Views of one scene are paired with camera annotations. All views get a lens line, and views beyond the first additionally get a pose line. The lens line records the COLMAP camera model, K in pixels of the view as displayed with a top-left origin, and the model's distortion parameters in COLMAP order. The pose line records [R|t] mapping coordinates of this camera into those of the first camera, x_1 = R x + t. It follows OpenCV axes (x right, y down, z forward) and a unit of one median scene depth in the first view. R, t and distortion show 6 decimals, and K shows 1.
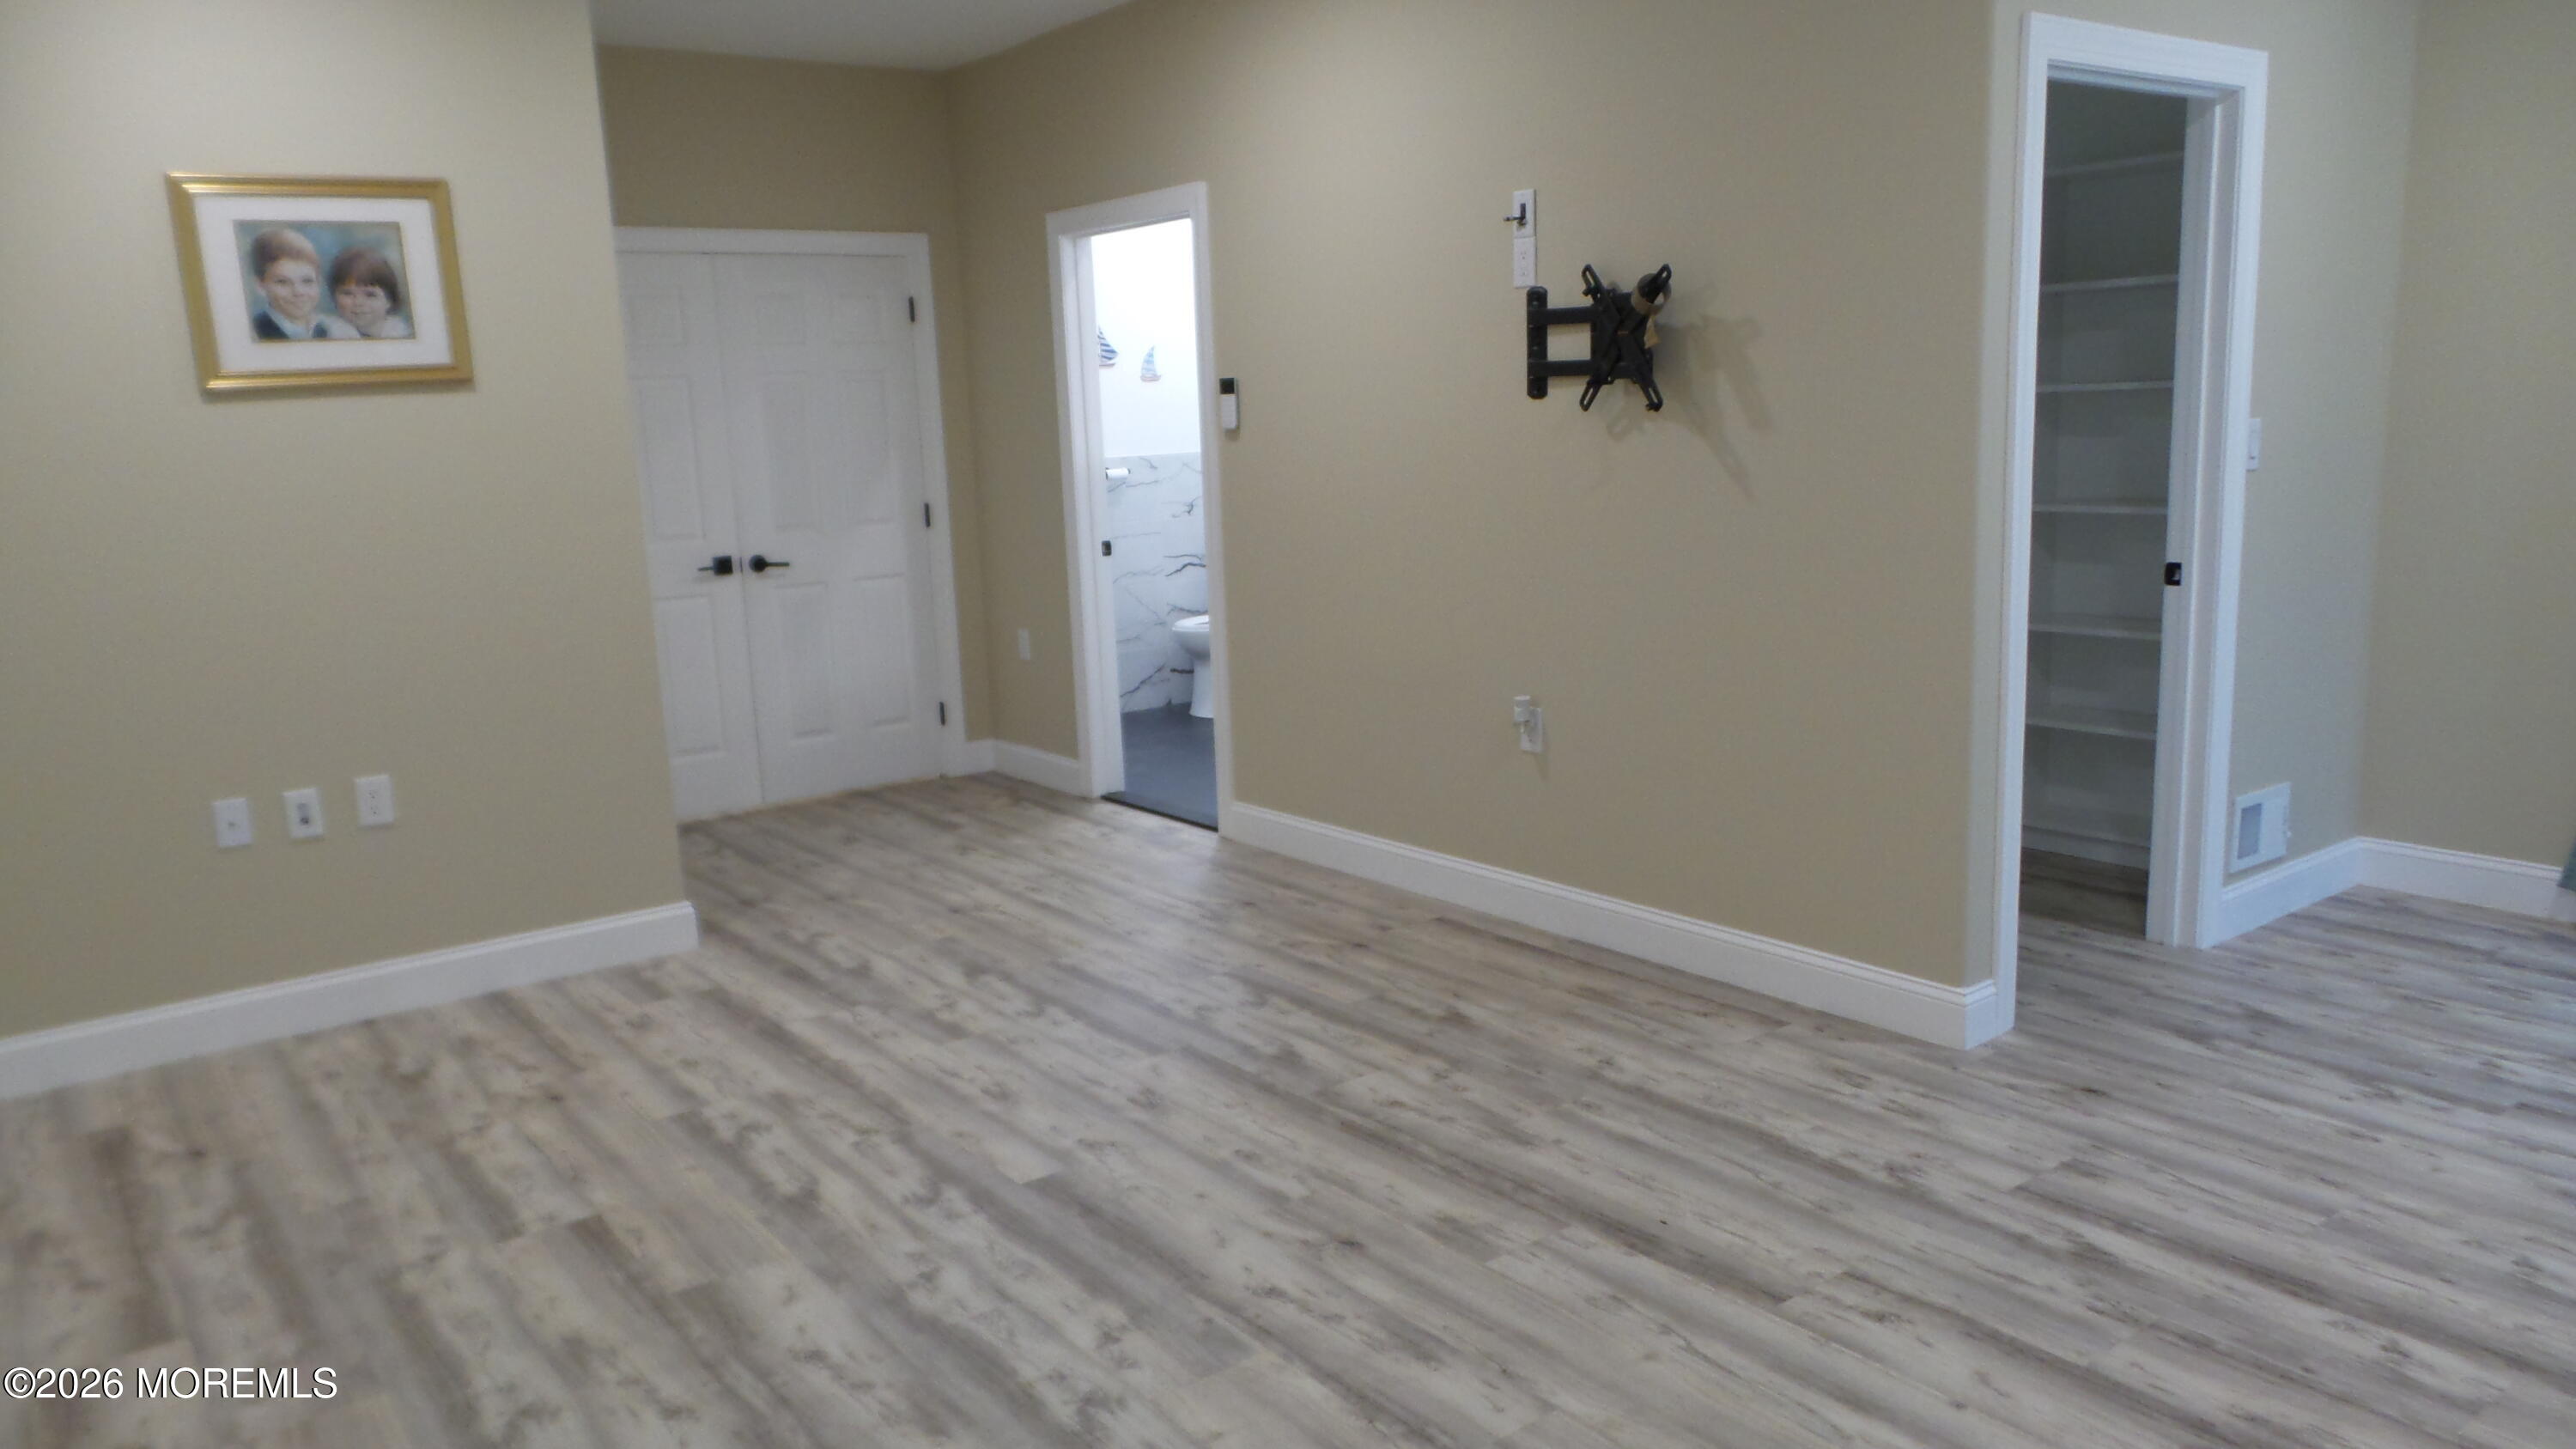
lens RADIAL K [[1797.9, 0, 1290.3], [0, 1797.9, 722.6], [0, 0, 1]] dist [-0.000202, 0.009489]
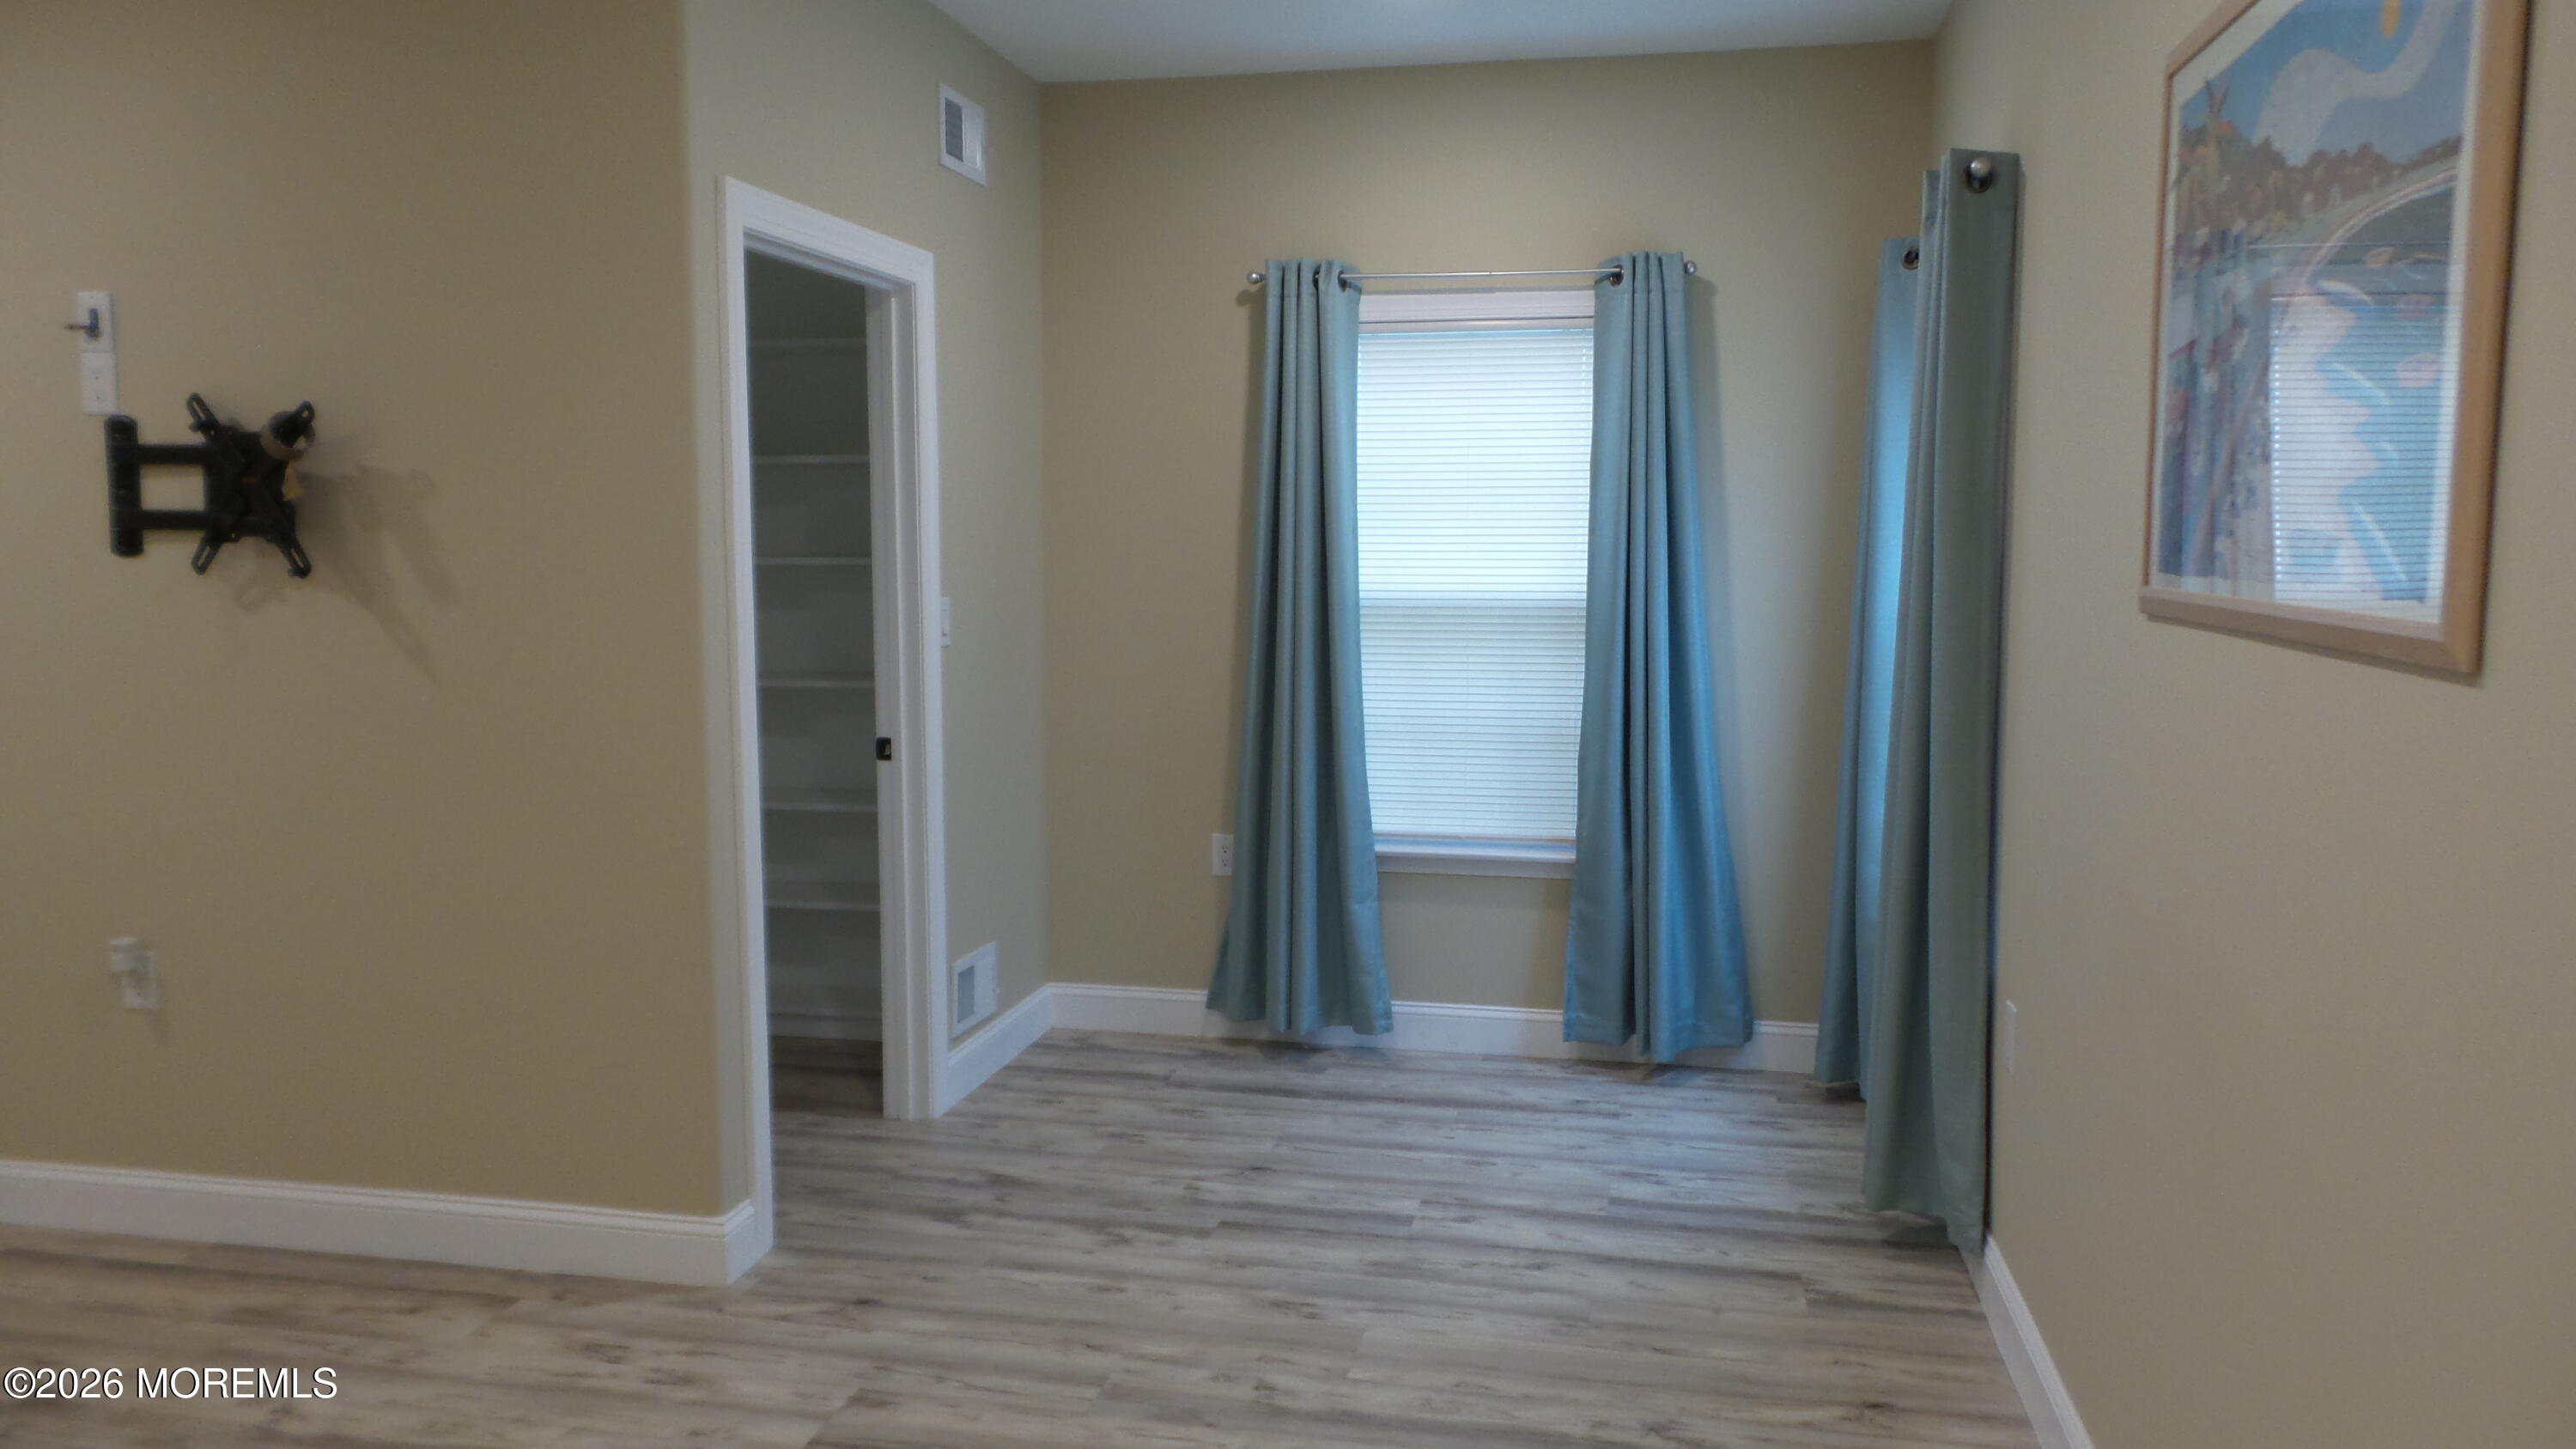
lens RADIAL K [[1797.9, 0, 1290.4], [0, 1797.9, 716.2], [0, 0, 1]] dist [-0.000202, 0.009489]
pose [[0.754045, -0.028028, 0.656225, 0.002939], [0.087602, 0.994455, -0.058187, -0.024986], [-0.650955, 0.101362, 0.752319, 0.104456]]
